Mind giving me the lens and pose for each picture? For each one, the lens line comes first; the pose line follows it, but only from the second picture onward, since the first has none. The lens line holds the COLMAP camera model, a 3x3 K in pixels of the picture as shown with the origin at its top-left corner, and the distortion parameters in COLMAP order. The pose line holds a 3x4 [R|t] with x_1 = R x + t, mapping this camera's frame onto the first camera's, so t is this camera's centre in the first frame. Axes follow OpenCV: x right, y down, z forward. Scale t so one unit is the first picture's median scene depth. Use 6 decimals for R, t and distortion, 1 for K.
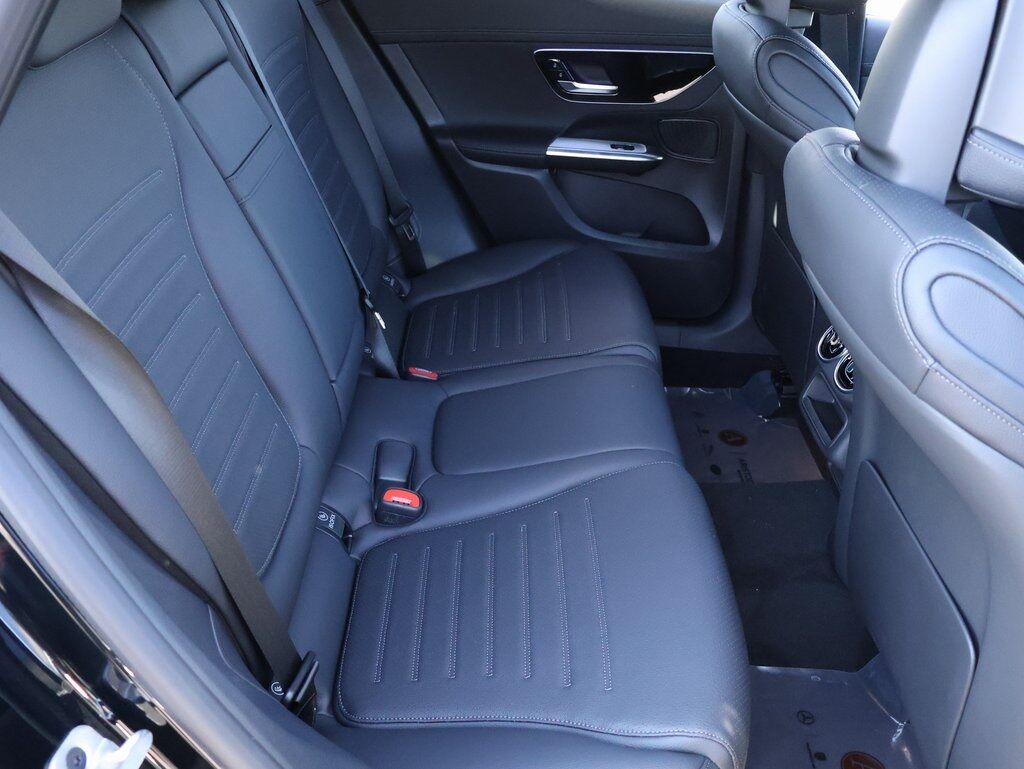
lens RADIAL K [[964.6, 0, 511.2], [0, 964.6, 385.8], [0, 0, 1]] dist [0.002041, 0.000000]
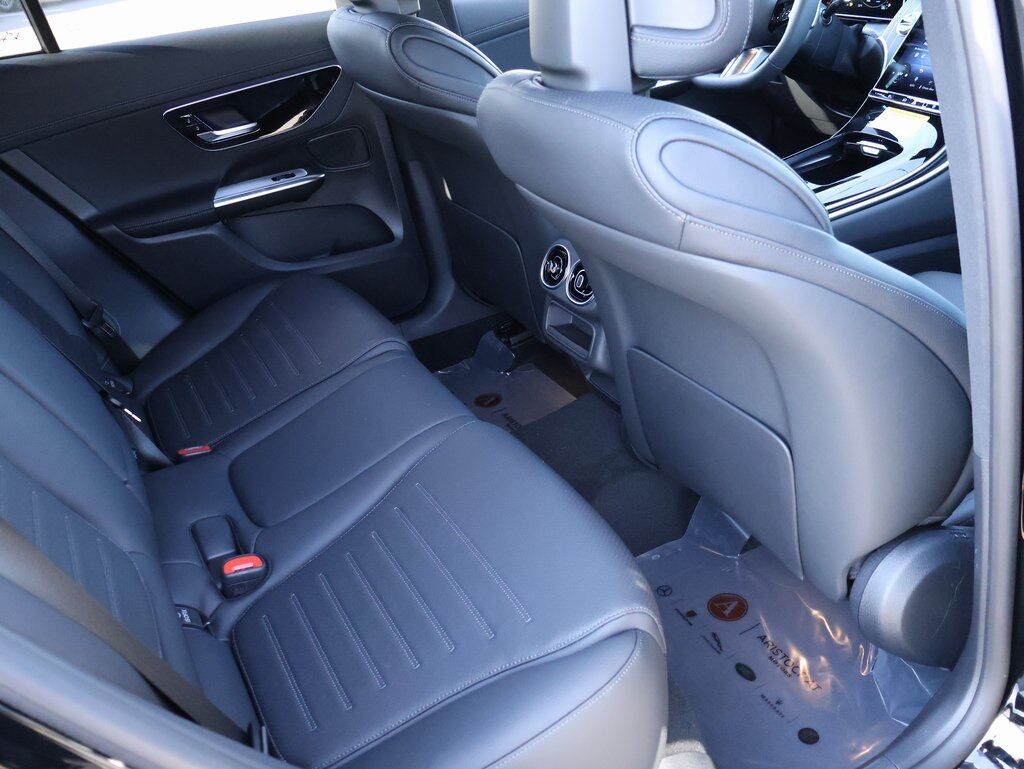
lens RADIAL K [[964.6, 0, 513.9], [0, 964.6, 383.2], [0, 0, 1]] dist [0.002041, 0.000000]
pose [[0.870039, -0.379958, 0.314108, -0.097387], [0.391318, 0.919807, 0.028733, 0.023731], [-0.299835, 0.097917, 0.948953, -0.021489]]
